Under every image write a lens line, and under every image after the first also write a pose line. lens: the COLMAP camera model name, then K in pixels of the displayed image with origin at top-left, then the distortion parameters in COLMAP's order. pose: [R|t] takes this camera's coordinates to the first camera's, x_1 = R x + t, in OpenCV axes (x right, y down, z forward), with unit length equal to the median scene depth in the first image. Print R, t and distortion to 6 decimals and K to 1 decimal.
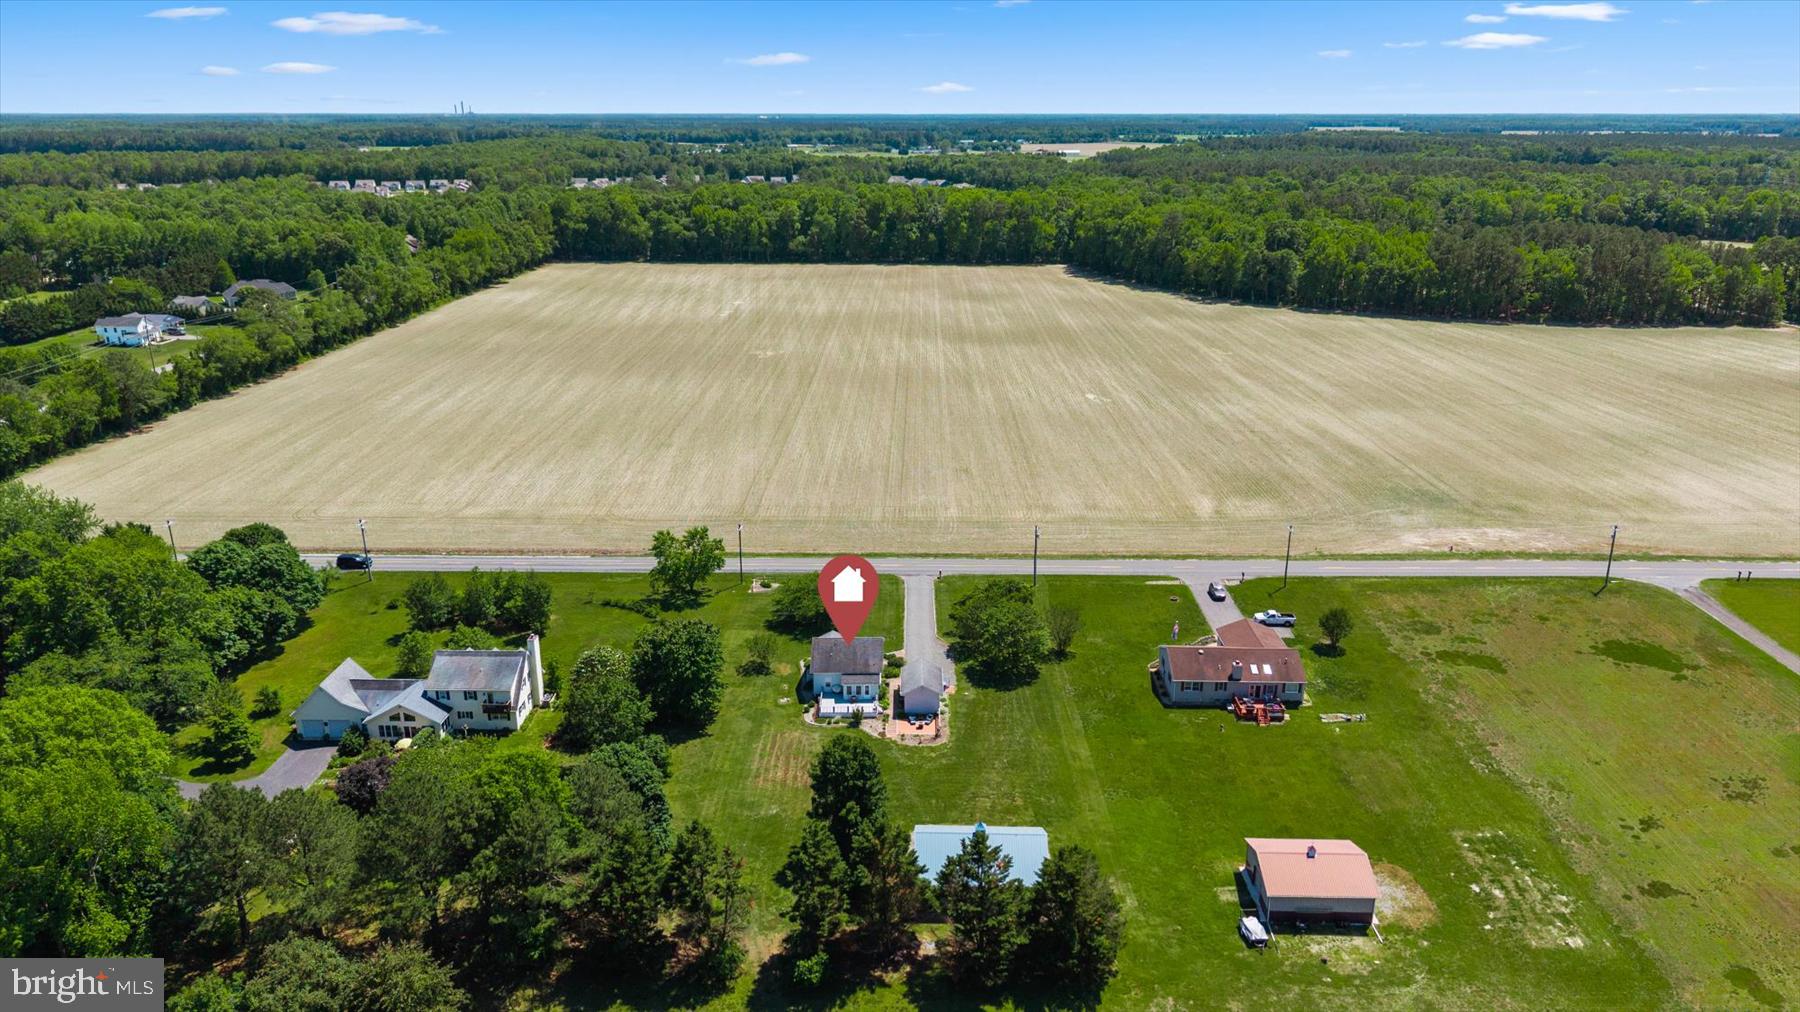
lens RADIAL K [[1186.9, 0, 900.0], [0, 1186.9, 506.0], [0, 0, 1]] dist [0.026940, -0.029748]
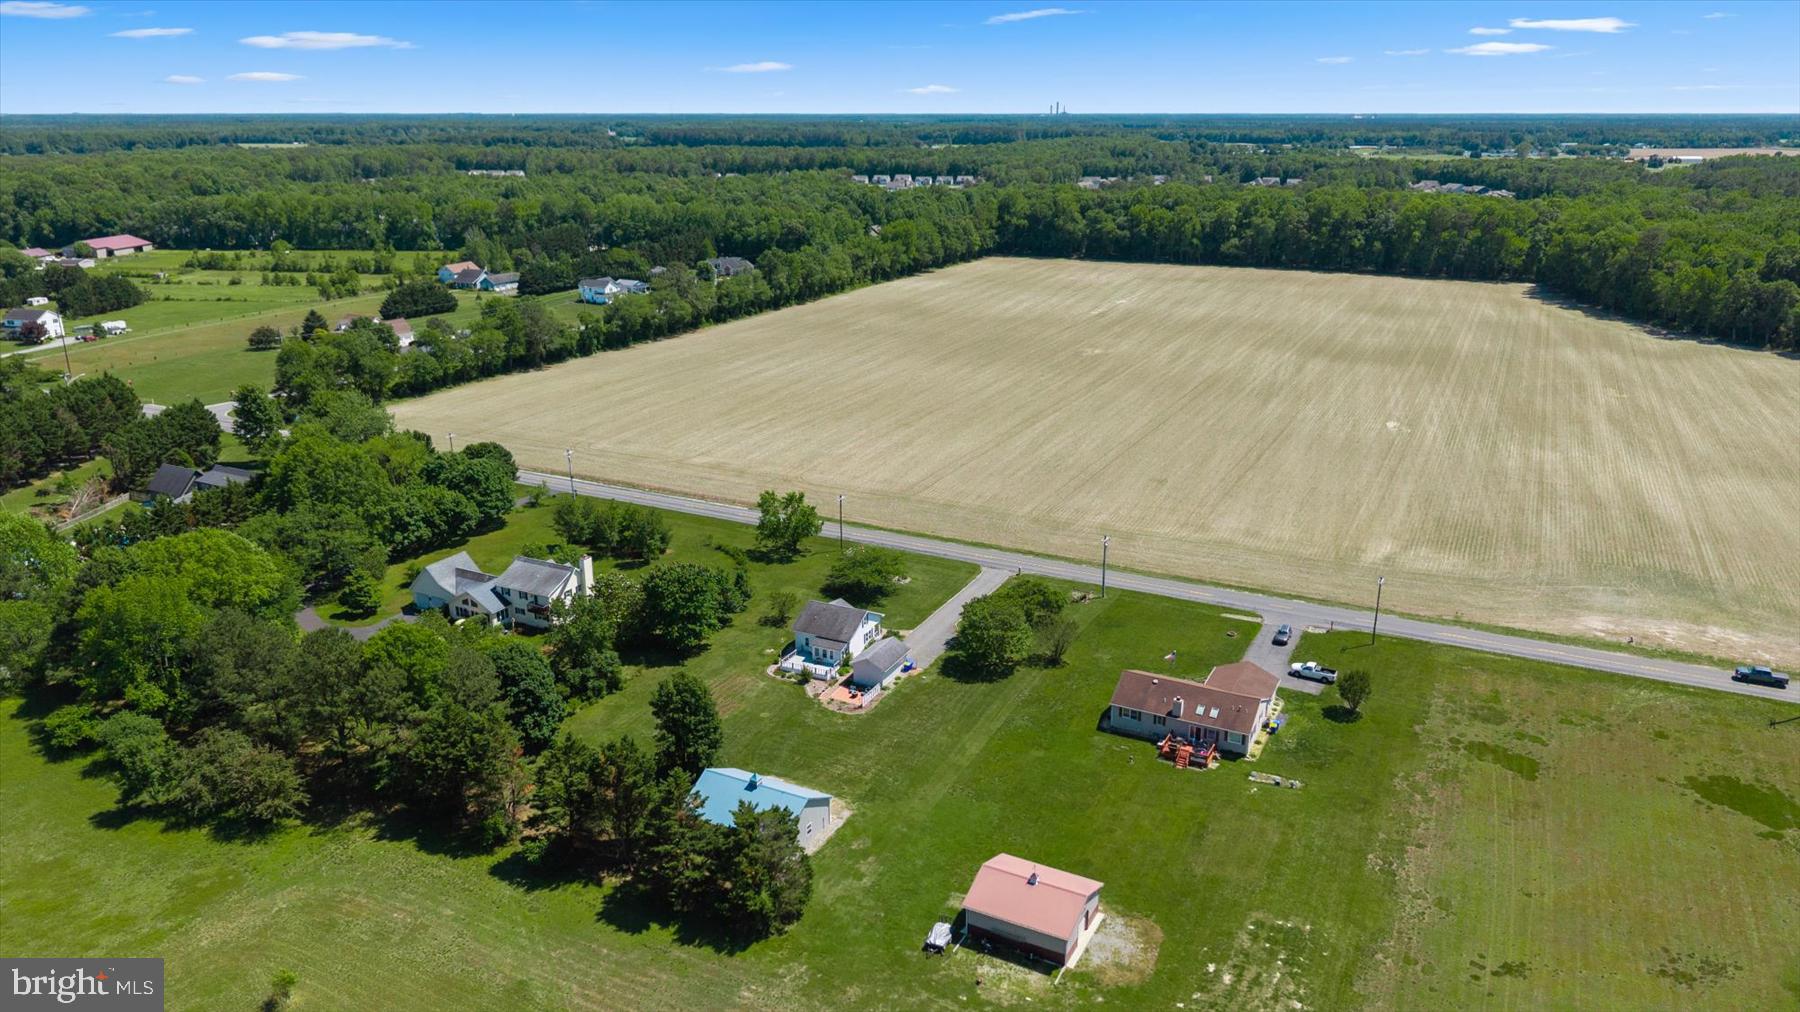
lens RADIAL K [[1186.9, 0, 900.0], [0, 1186.9, 506.0], [0, 0, 1]] dist [0.026940, -0.029748]
pose [[0.904176, 0.134818, -0.405326, 0.283765], [-0.134844, 0.990453, 0.028640, -0.010108], [0.405318, 0.028760, 0.913723, 0.032815]]
